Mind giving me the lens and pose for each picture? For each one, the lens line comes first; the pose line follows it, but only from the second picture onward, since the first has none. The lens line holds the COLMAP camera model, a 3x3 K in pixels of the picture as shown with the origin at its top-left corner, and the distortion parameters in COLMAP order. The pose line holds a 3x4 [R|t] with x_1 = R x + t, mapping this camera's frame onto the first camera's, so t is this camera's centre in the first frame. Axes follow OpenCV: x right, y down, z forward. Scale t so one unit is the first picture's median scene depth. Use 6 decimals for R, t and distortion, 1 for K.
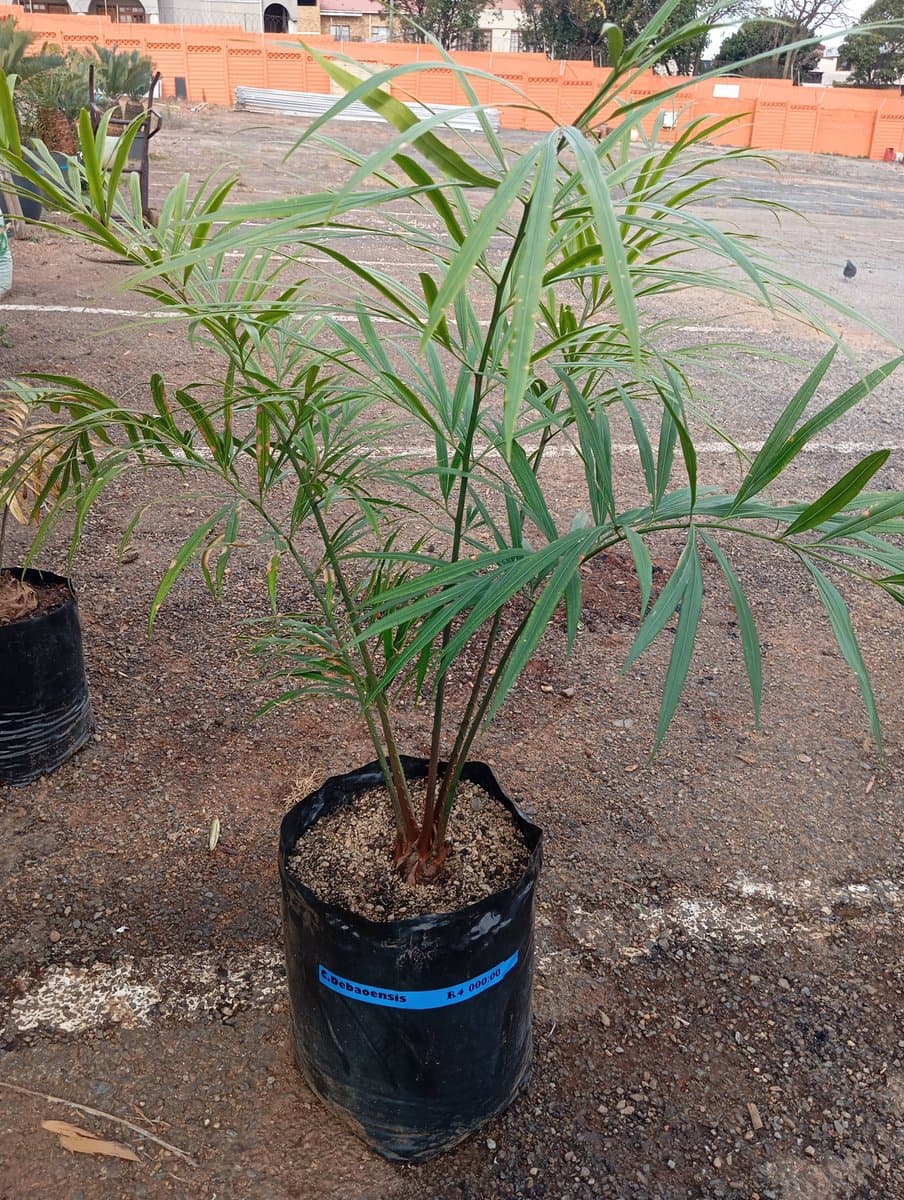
lens RADIAL K [[1472.8, 0, 452.0], [0, 1472.8, 600.0], [0, 0, 1]] dist [0.186912, -0.798757]
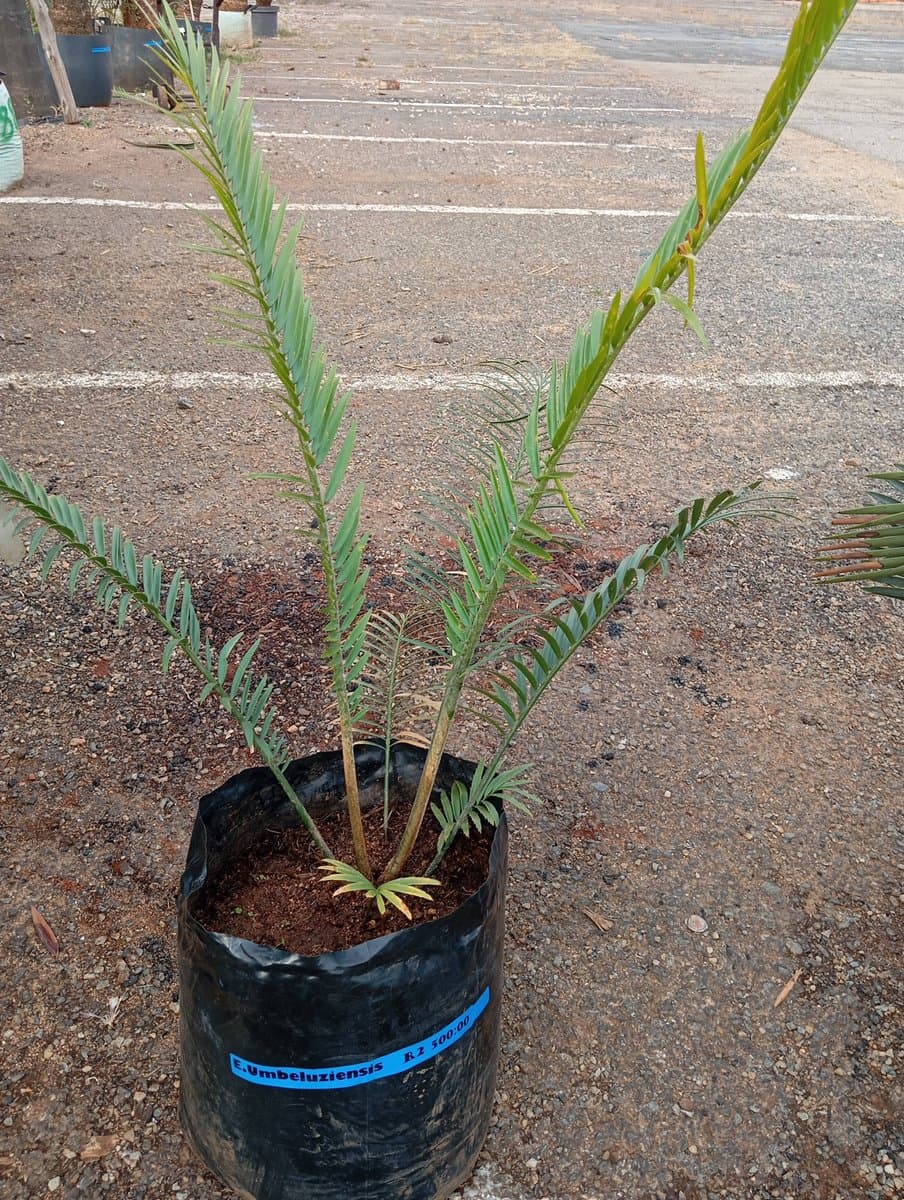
lens RADIAL K [[1472.8, 0, 452.0], [0, 1472.8, 600.0], [0, 0, 1]] dist [0.186912, -0.798757]
pose [[0.985374, 0.034822, -0.166811, 0.153281], [-0.023797, 0.997426, 0.067641, -0.041871], [0.168737, -0.062682, 0.983666, 0.255881]]
